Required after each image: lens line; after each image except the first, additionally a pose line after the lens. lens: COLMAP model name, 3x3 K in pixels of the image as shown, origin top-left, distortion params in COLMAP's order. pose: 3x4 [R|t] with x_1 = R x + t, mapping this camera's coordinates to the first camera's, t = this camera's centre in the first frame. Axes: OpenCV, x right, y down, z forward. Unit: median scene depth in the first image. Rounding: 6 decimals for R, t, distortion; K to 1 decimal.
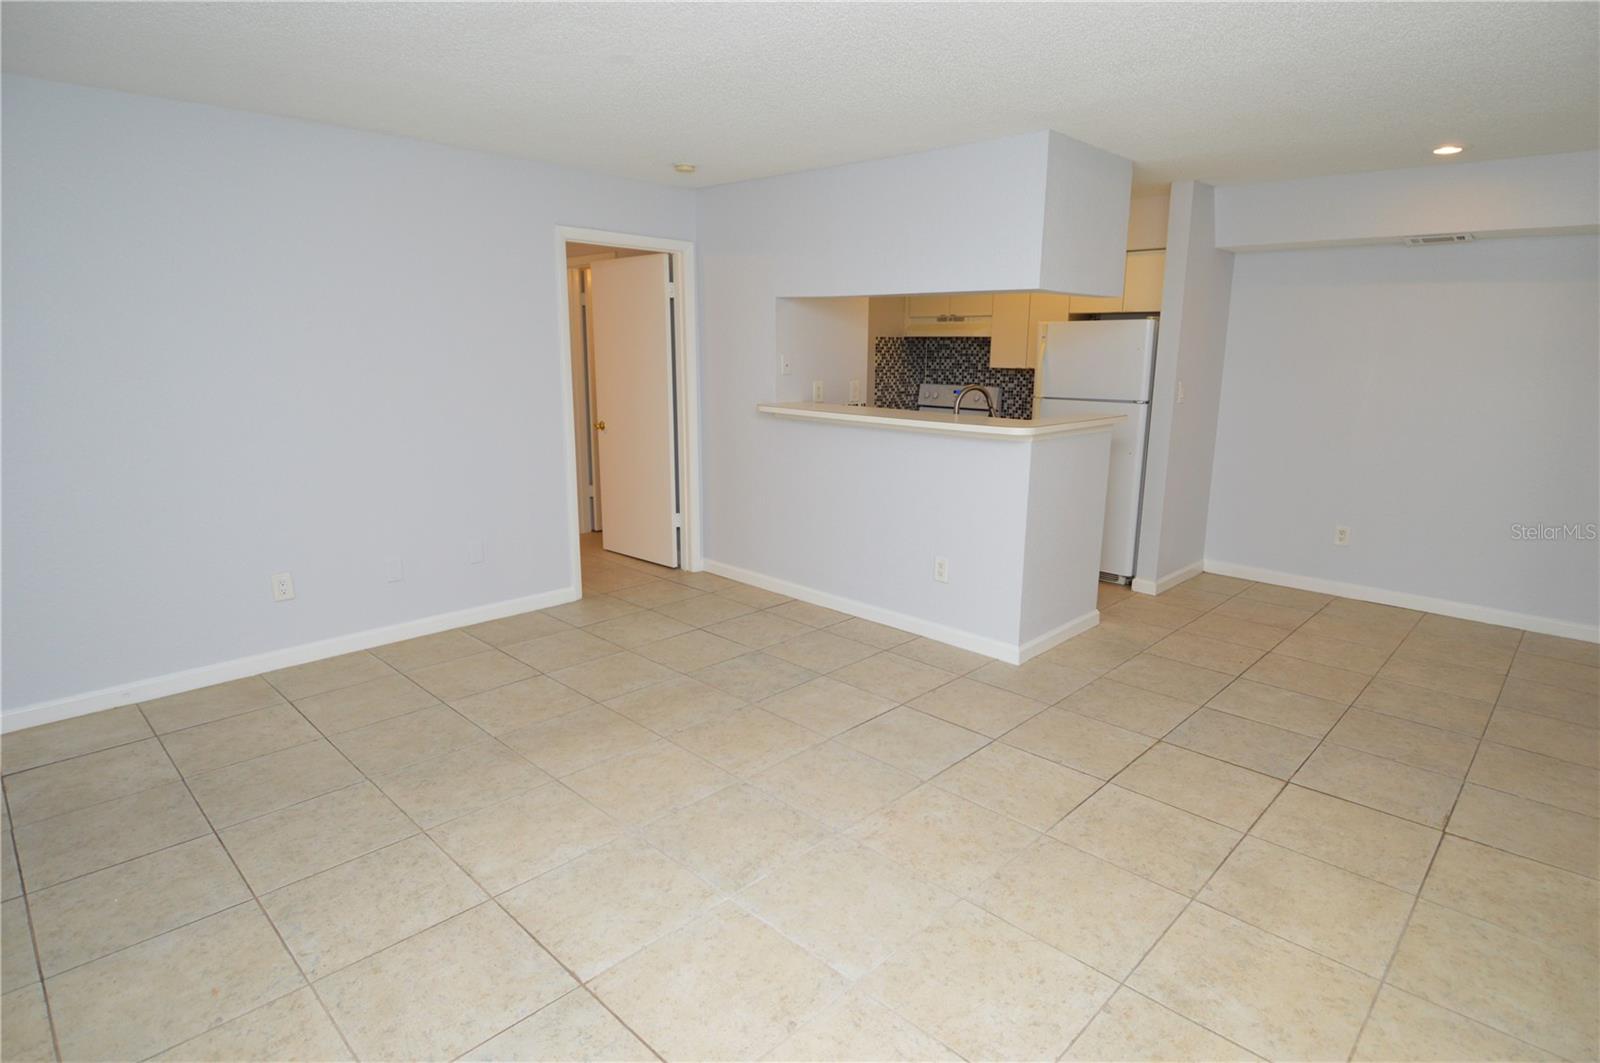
lens RADIAL K [[844.0, 0, 810.2], [0, 844.0, 519.8], [0, 0, 1]] dist [0.024998, -0.035084]
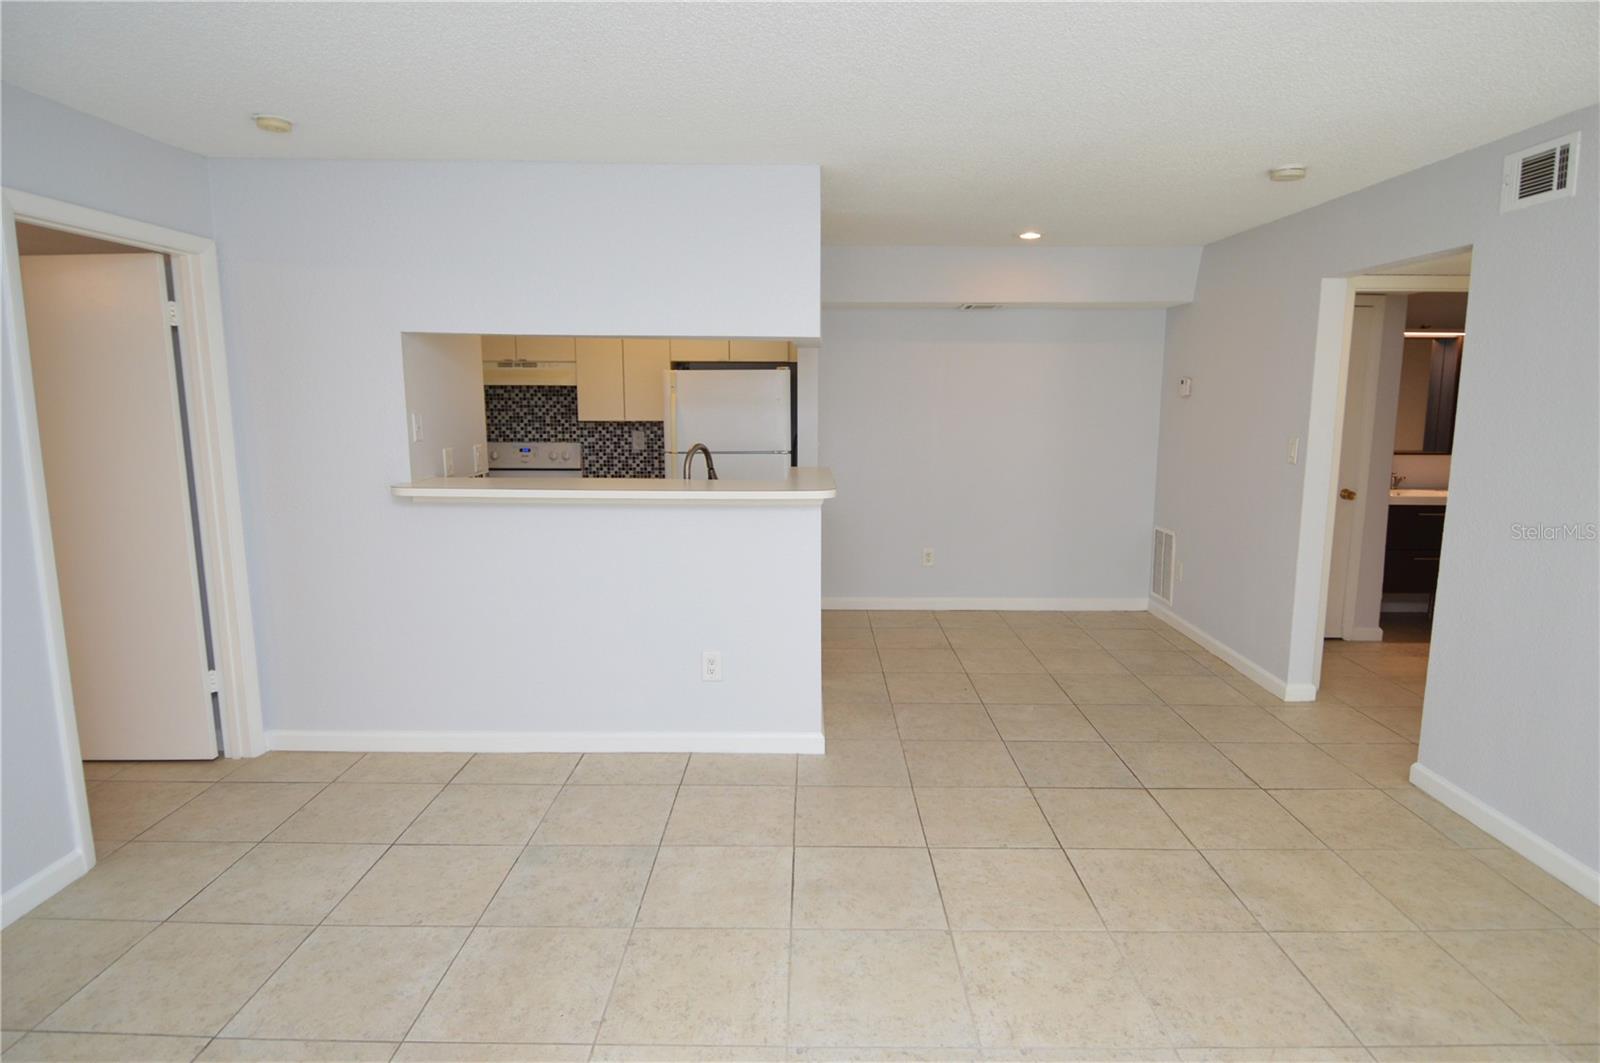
lens RADIAL K [[857.4, 0, 808.4], [0, 857.4, 521.9], [0, 0, 1]] dist [0.016269, -0.026245]
pose [[0.724848, -0.110731, 0.679951, -0.326116], [0.144320, 0.989504, 0.007292, -0.072446], [-0.673622, 0.092845, 0.733221, 0.299686]]
